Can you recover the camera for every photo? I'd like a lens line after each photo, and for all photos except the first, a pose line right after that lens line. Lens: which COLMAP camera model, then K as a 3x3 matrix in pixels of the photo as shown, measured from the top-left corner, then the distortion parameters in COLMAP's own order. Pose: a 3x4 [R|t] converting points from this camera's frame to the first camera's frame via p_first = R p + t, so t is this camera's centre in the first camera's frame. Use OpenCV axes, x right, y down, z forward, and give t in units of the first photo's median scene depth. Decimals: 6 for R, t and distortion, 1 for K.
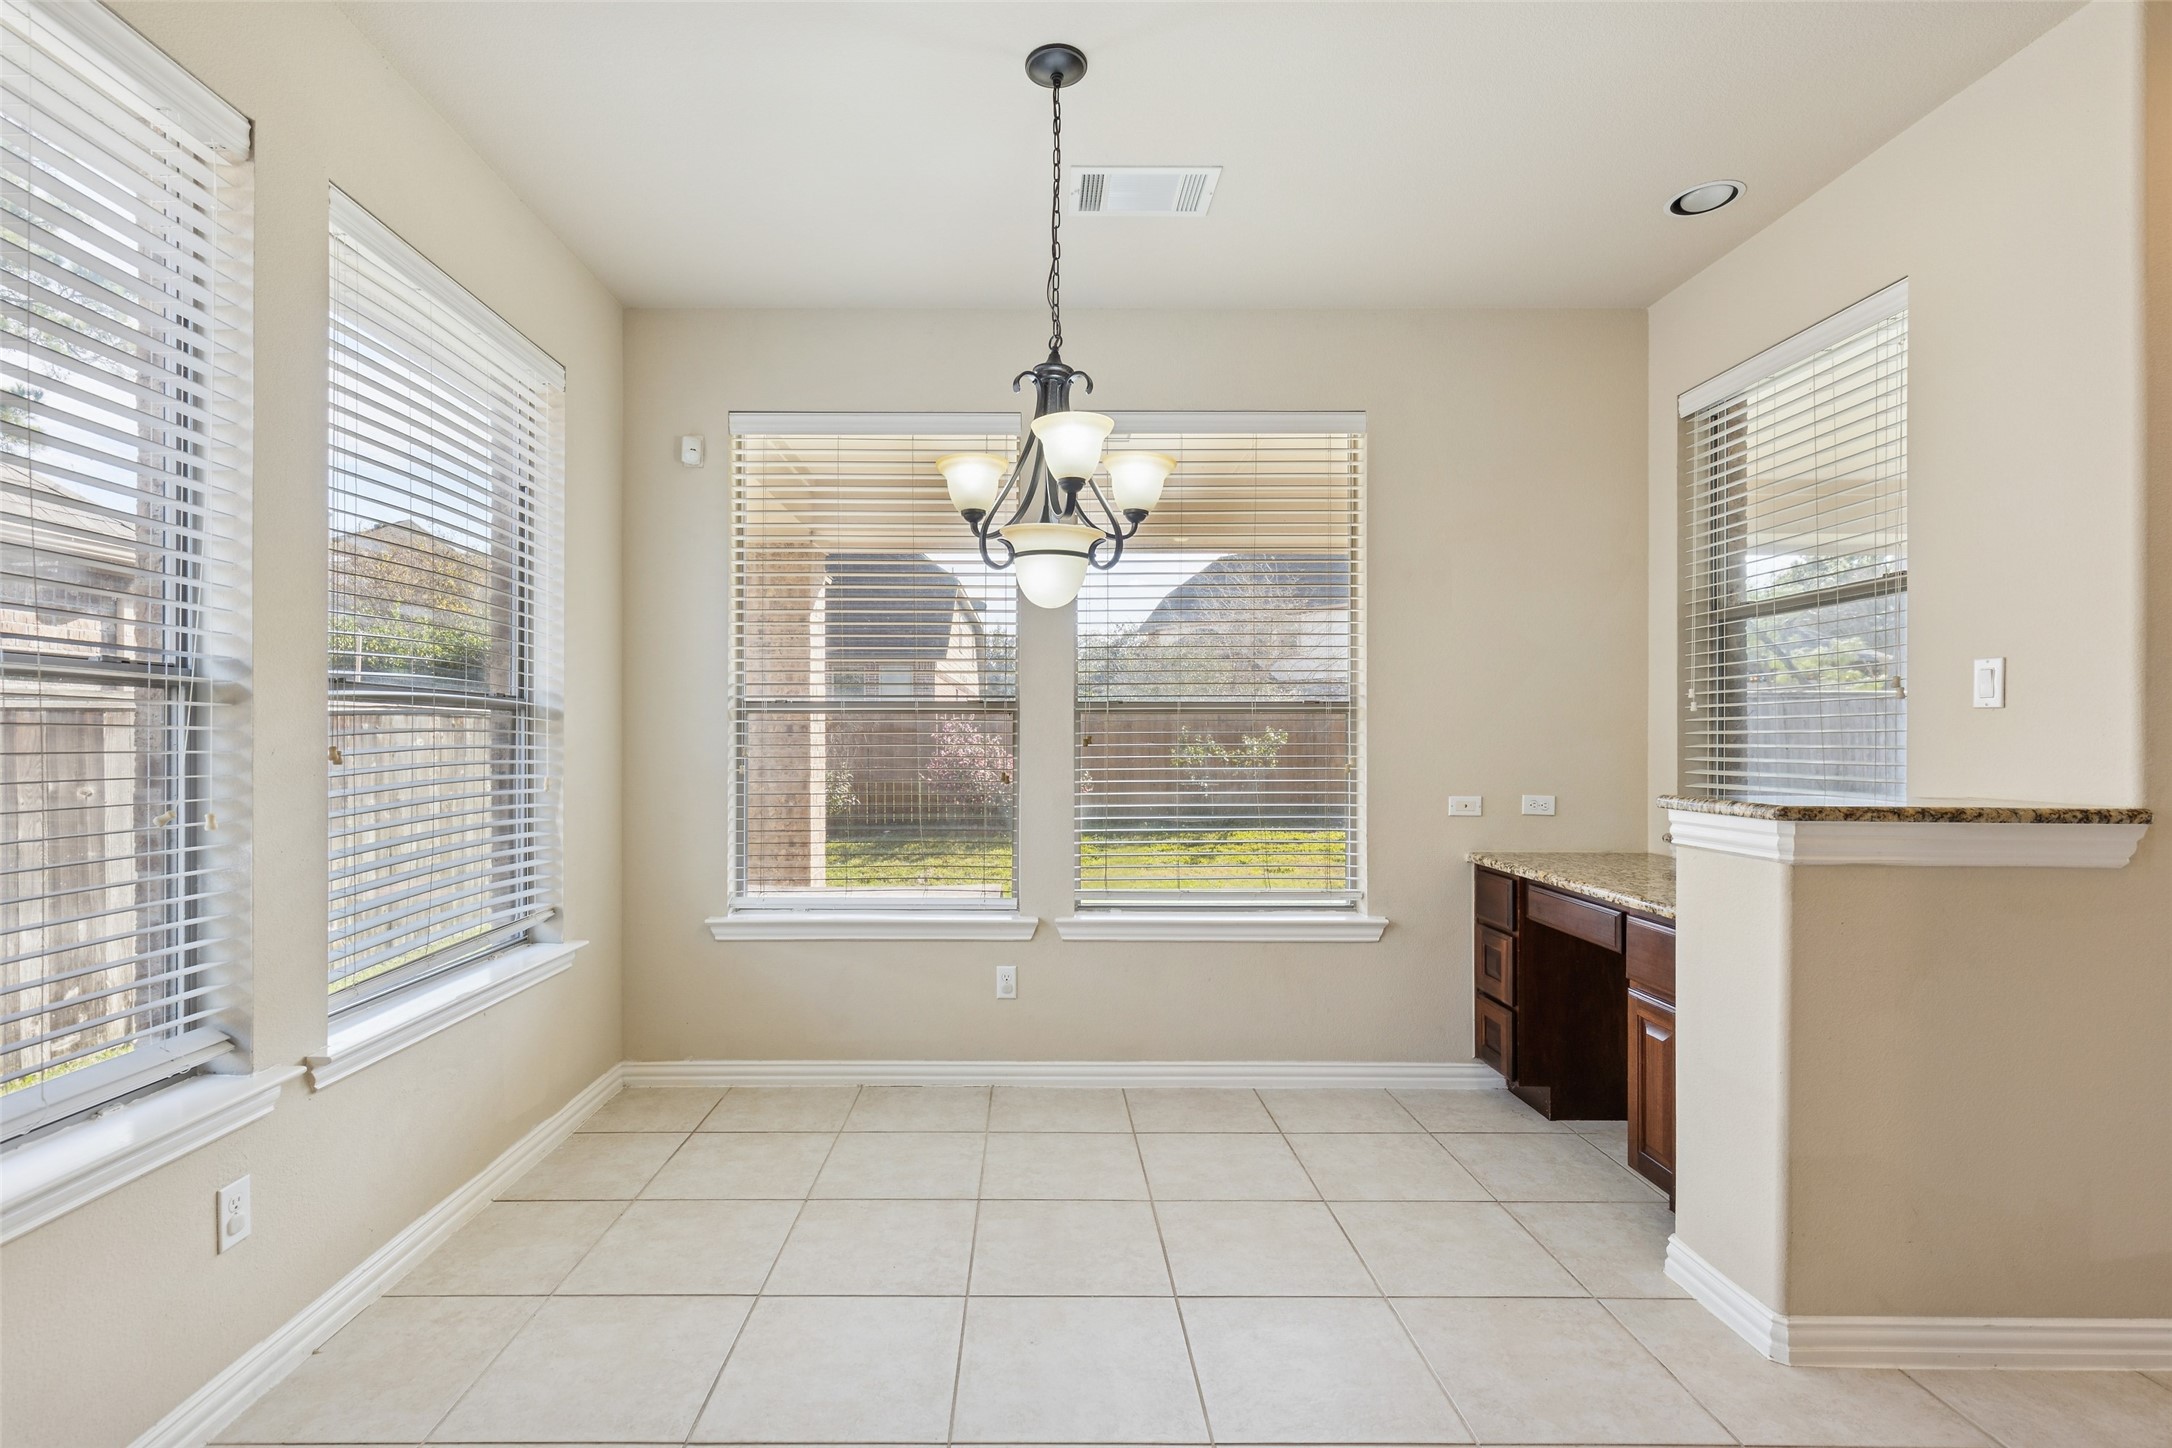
lens RADIAL K [[982.1, 0, 1066.9], [0, 982.1, 736.7], [0, 0, 1]] dist [0.010797, -0.002830]
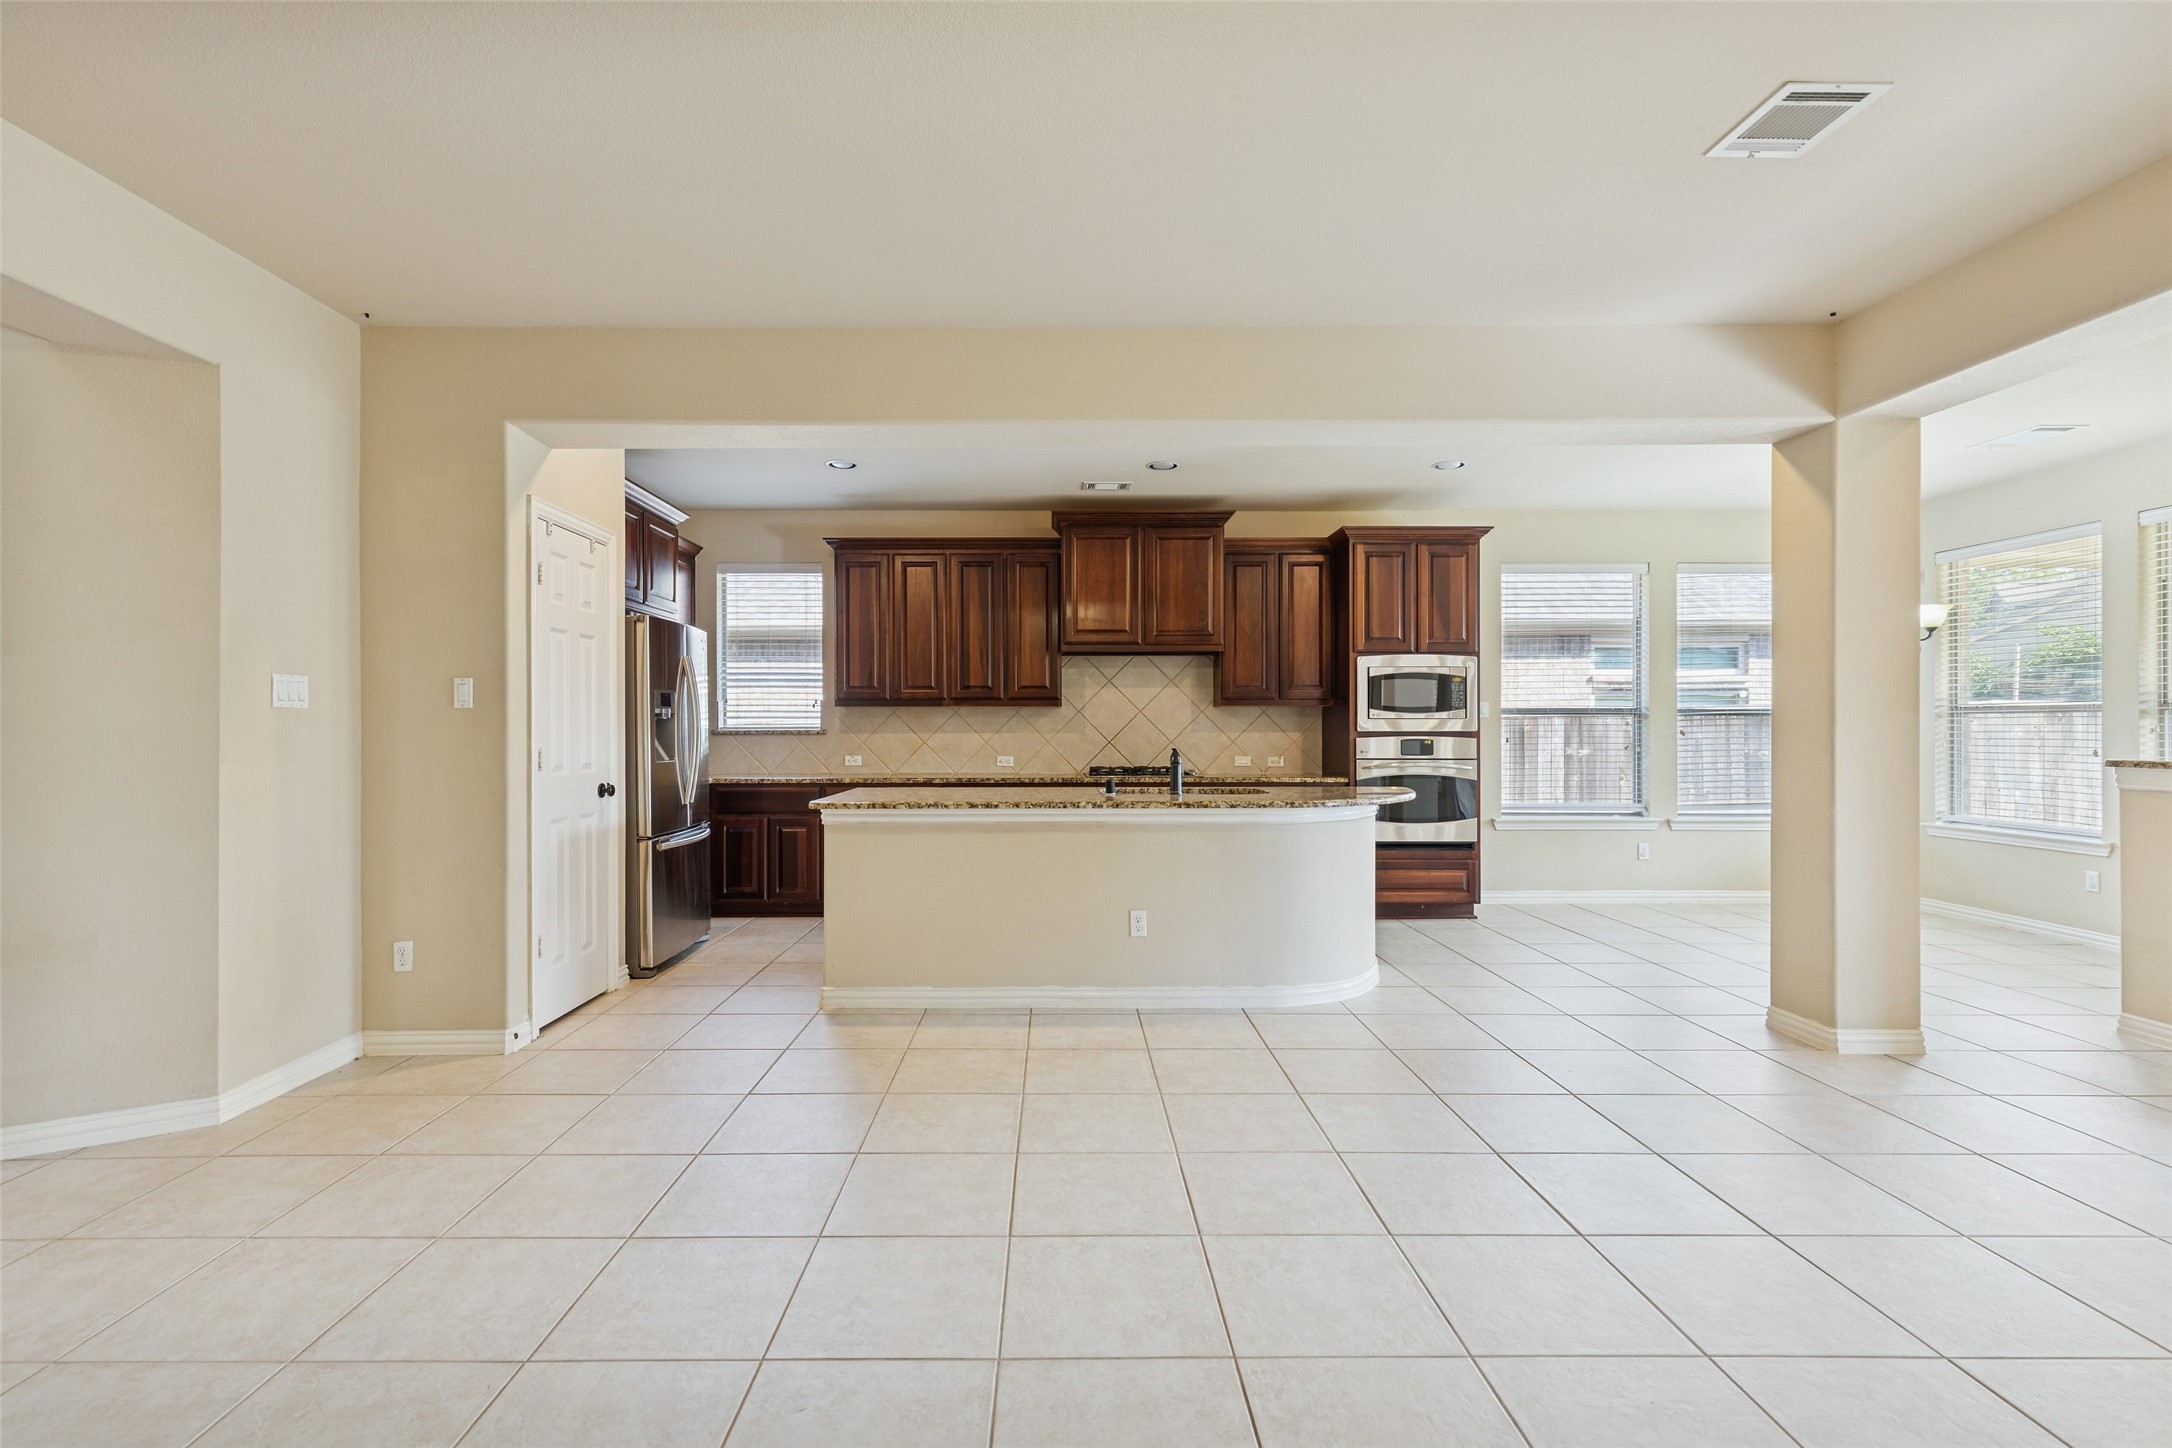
lens RADIAL K [[982.1, 0, 1055.3], [0, 982.1, 729.8], [0, 0, 1]] dist [0.010797, -0.002830]
pose [[-0.021118, 0.000881, -0.999777, 1.702222], [0.004882, 0.999988, 0.000778, -0.002020], [0.999765, -0.004864, -0.021122, -0.676628]]
